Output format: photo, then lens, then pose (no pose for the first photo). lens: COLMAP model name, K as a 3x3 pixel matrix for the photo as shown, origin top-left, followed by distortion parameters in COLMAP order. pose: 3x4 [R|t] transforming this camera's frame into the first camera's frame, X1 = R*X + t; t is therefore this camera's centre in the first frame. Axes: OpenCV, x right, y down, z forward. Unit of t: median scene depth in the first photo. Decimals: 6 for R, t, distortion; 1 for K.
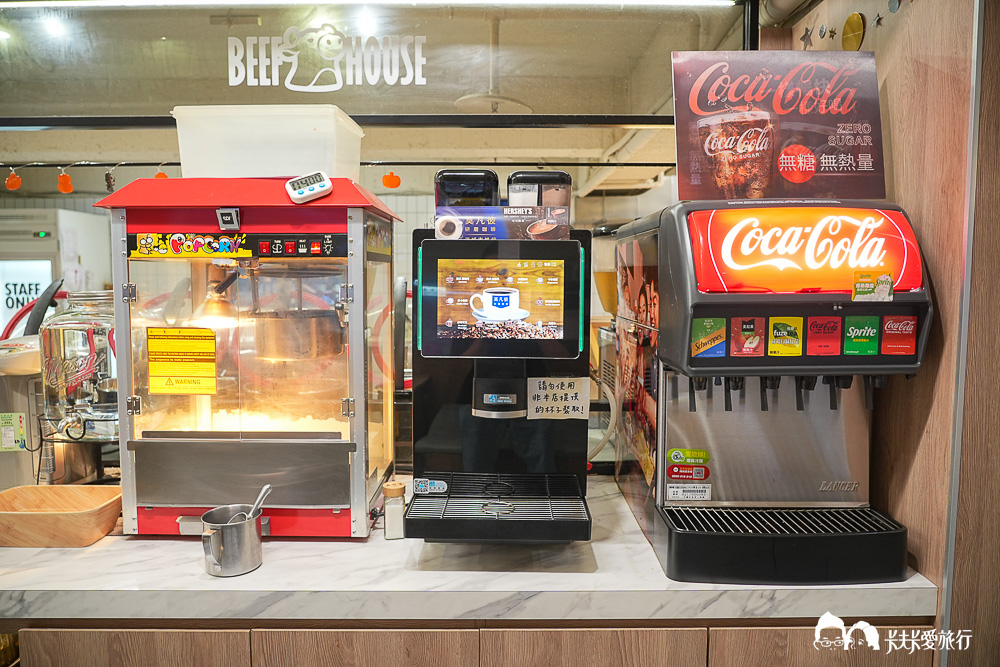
lens RADIAL K [[675.7, 0, 500.0], [0, 675.7, 333.5], [0, 0, 1]] dist [-0.008525, -0.003499]
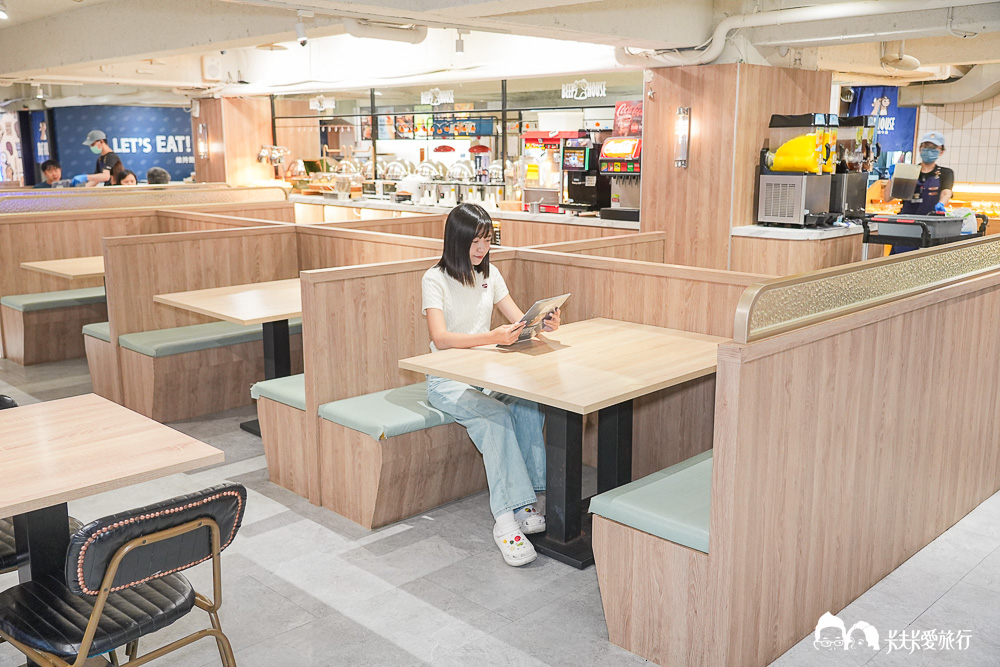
lens RADIAL K [[914.6, 0, 500.0], [0, 914.6, 333.5], [0, 0, 1]] dist [-0.000435, 0.001216]
pose [[0.709081, 0.143050, -0.690465, 4.116081], [-0.062871, 0.988131, 0.140155, 0.288890], [0.702319, -0.055971, 0.709659, -3.901550]]
